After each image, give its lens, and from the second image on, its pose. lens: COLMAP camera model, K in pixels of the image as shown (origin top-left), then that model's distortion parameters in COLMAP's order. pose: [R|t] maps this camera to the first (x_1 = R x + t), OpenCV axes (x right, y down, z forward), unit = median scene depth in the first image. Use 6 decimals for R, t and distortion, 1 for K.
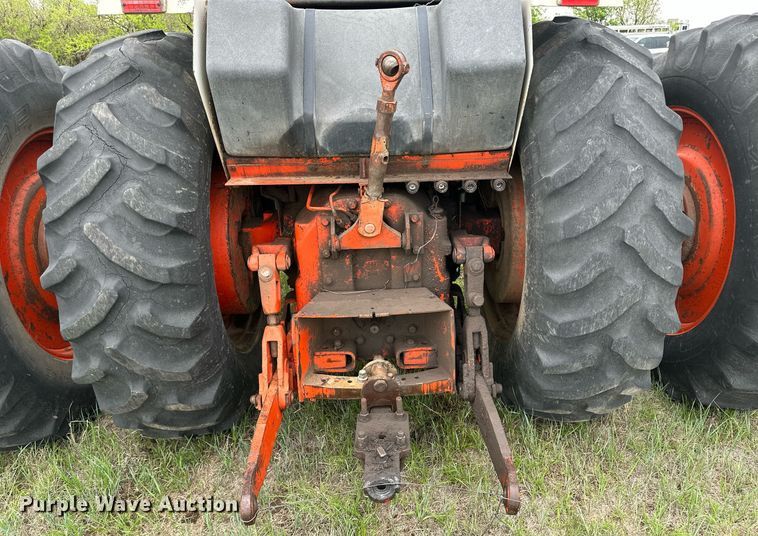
lens RADIAL K [[476.3, 0, 379.0], [0, 476.3, 268.0], [0, 0, 1]] dist [0.017259, -0.003700]
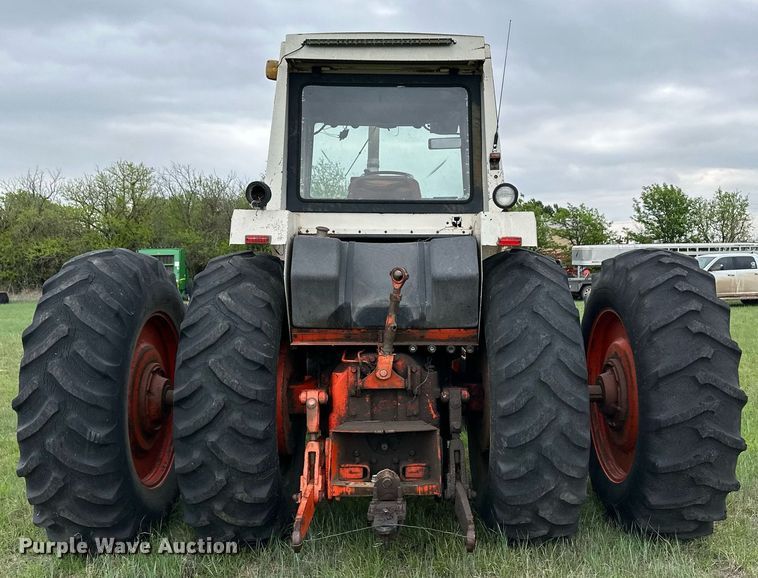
lens RADIAL K [[755.3, 0, 381.0], [0, 755.3, 321.2], [0, 0, 1]] dist [0.070637, -0.008840]
pose [[0.998786, 0.025301, -0.042276, 0.068881], [-0.037827, 0.943581, -0.328975, 0.541771], [0.031568, 0.330174, 0.943392, -1.302337]]
